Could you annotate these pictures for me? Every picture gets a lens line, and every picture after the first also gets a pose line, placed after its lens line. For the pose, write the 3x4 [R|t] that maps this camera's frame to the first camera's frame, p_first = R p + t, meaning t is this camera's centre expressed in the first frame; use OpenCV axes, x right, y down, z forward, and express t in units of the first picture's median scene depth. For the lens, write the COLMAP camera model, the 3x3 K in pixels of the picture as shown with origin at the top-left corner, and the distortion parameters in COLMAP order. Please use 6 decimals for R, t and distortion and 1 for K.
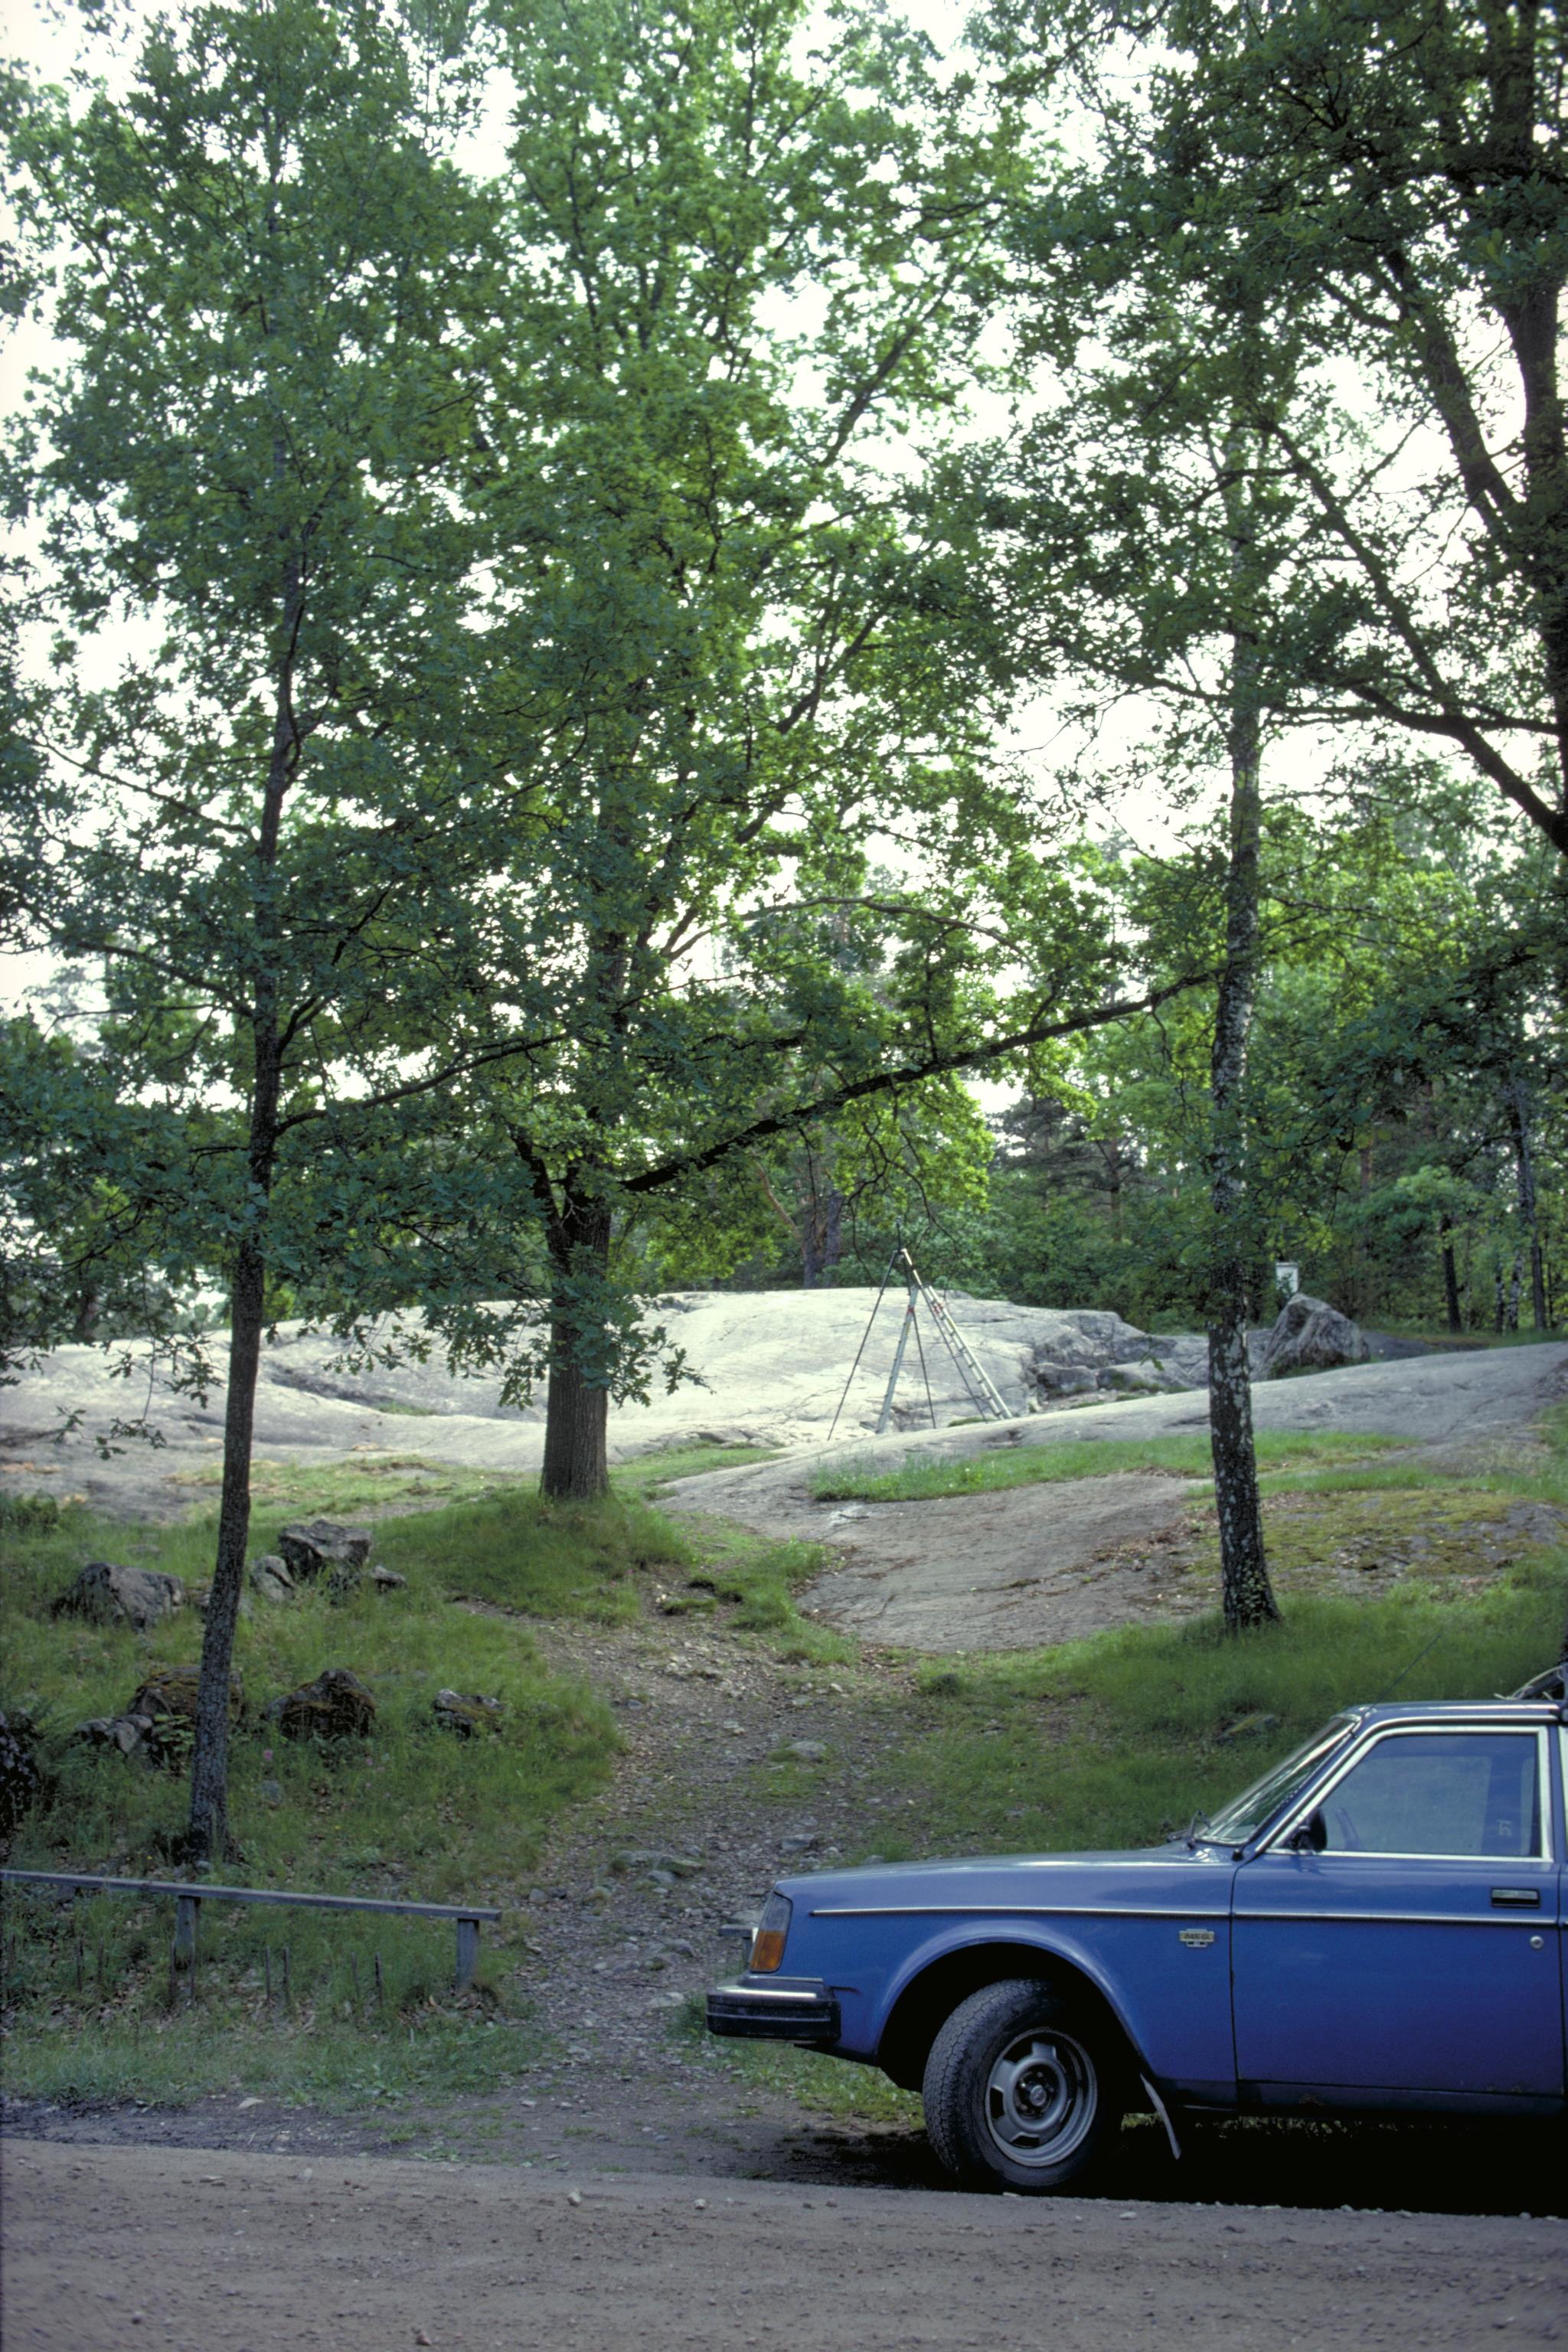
lens RADIAL K [[2370.8, 0, 784.8], [0, 2370.8, 1177.5], [0, 0, 1]] dist [-0.027322, -0.050850]
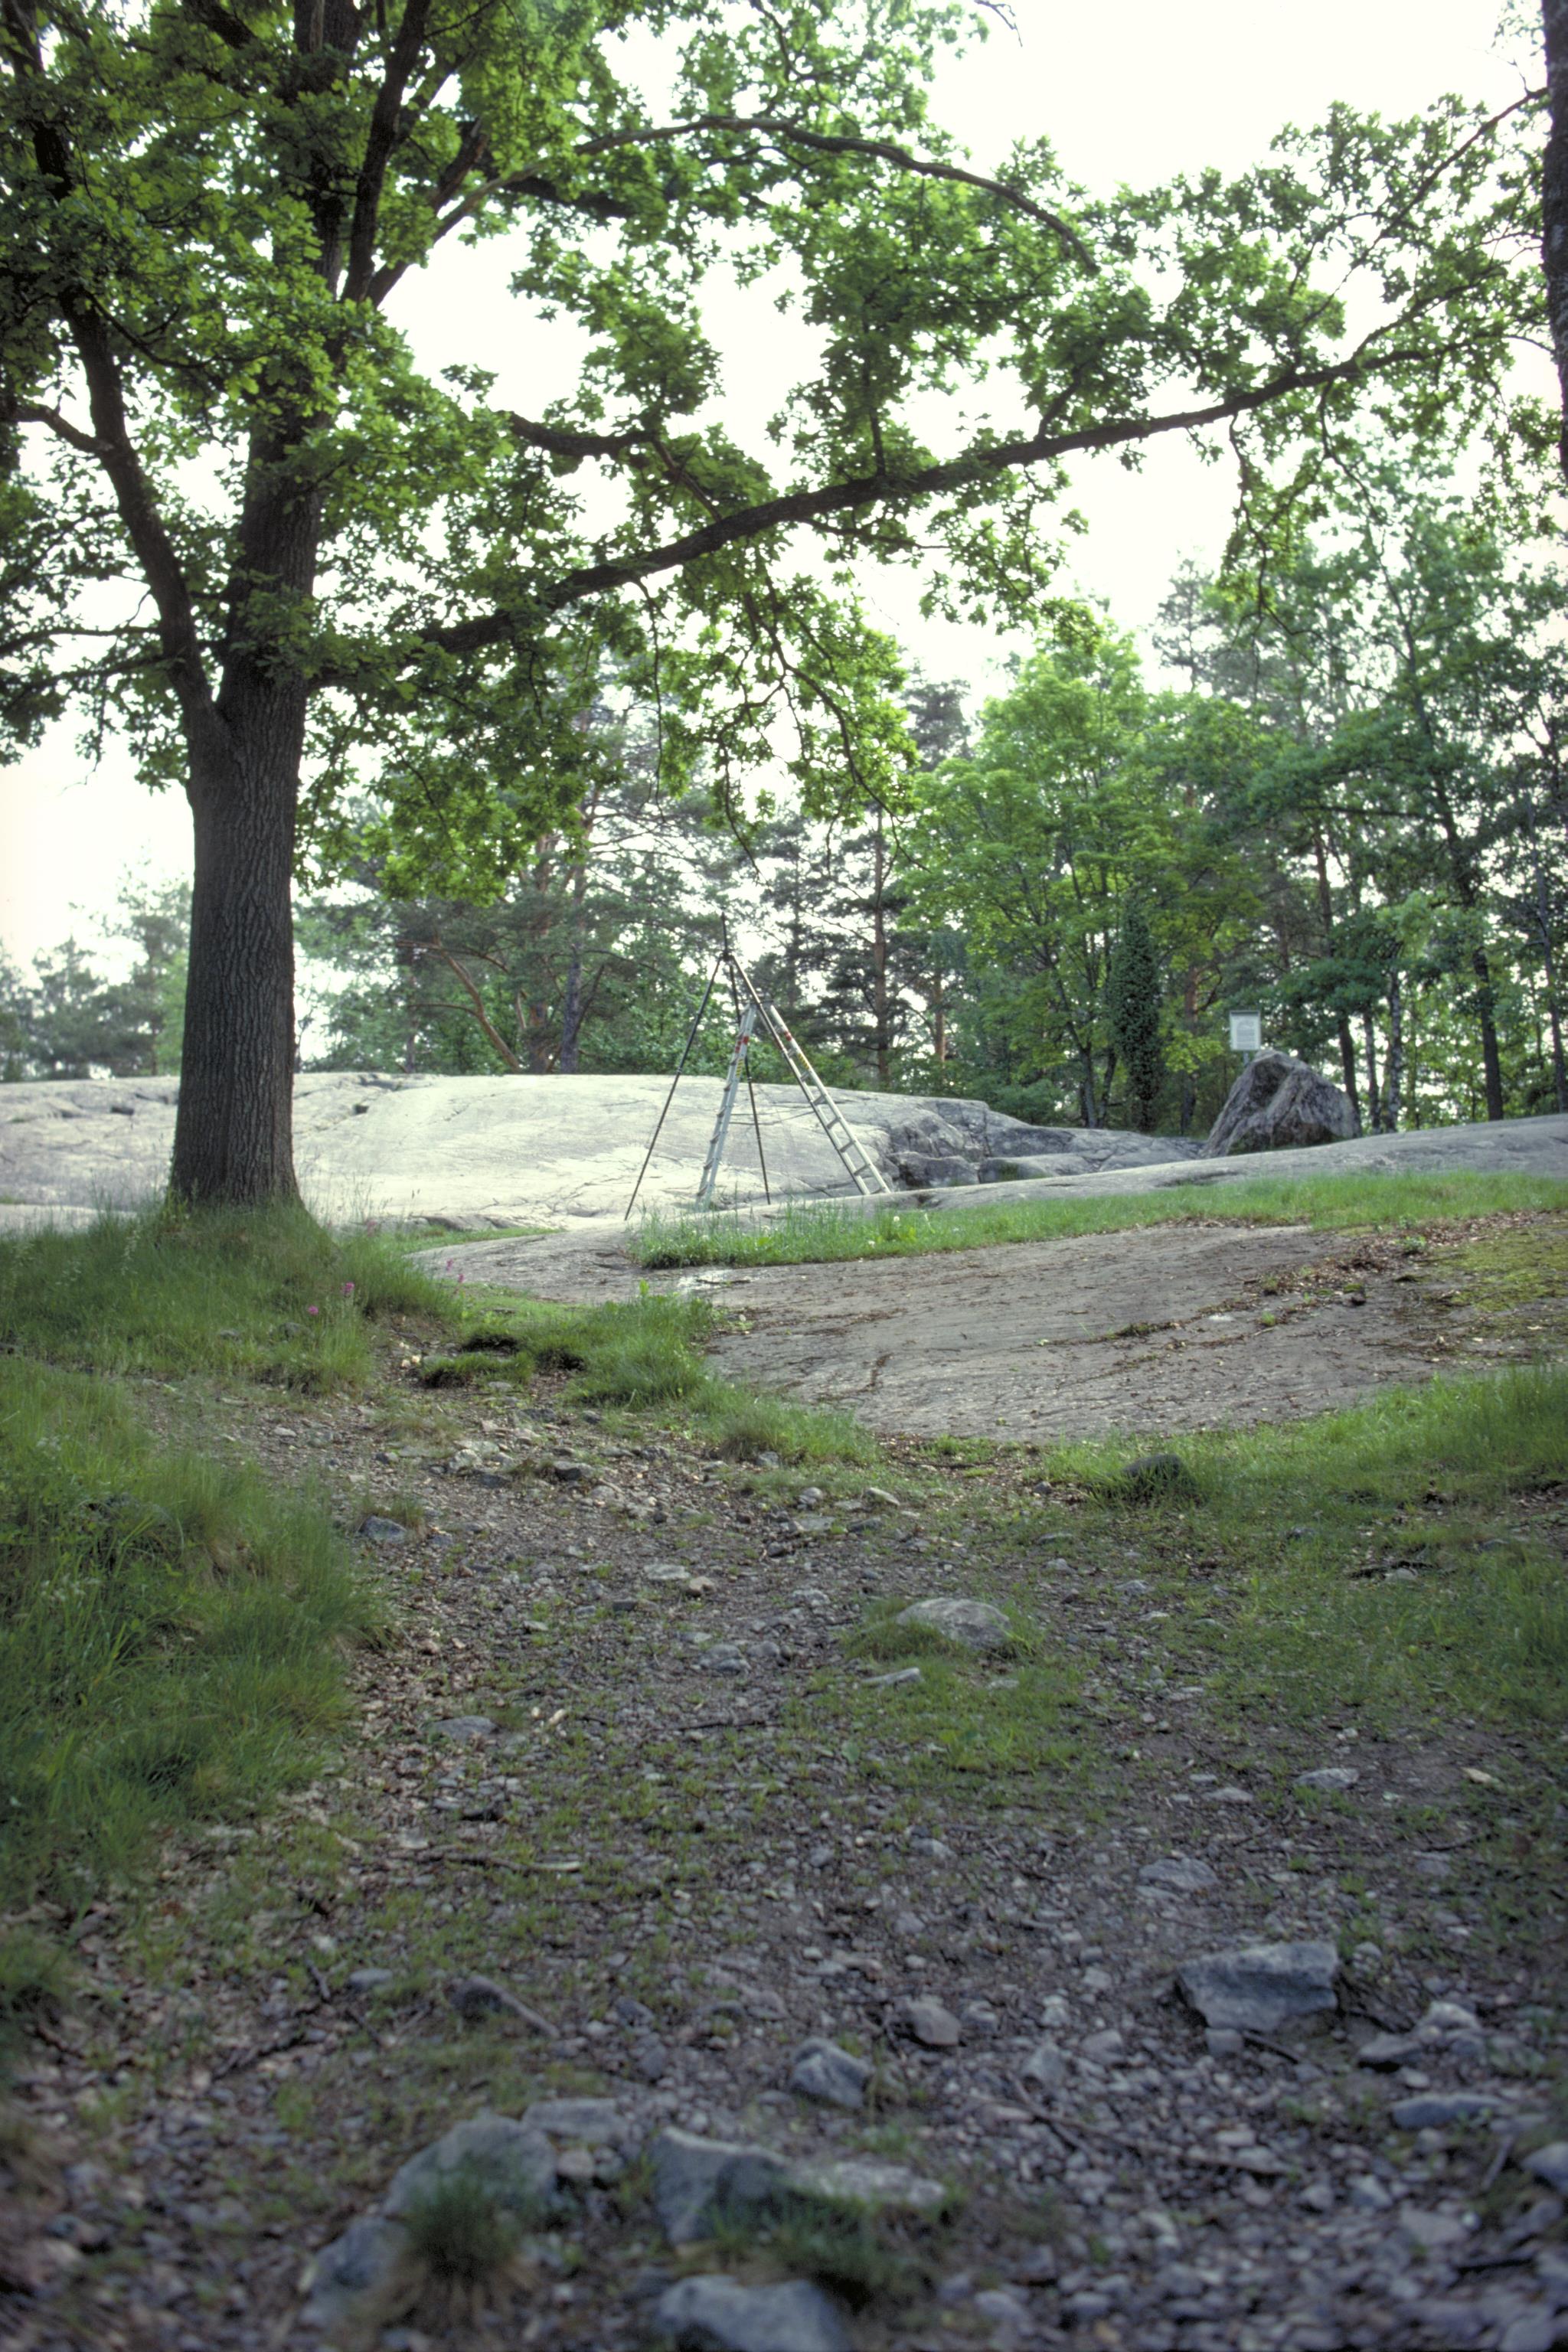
lens RADIAL K [[2370.8, 0, 784.8], [0, 2370.8, 1177.5], [0, 0, 1]] dist [-0.027322, -0.050850]
pose [[0.990486, 0.005930, 0.137487, -0.043903], [-0.007916, 0.999872, 0.013902, 0.134416], [-0.137387, -0.014858, 0.990406, 0.520425]]
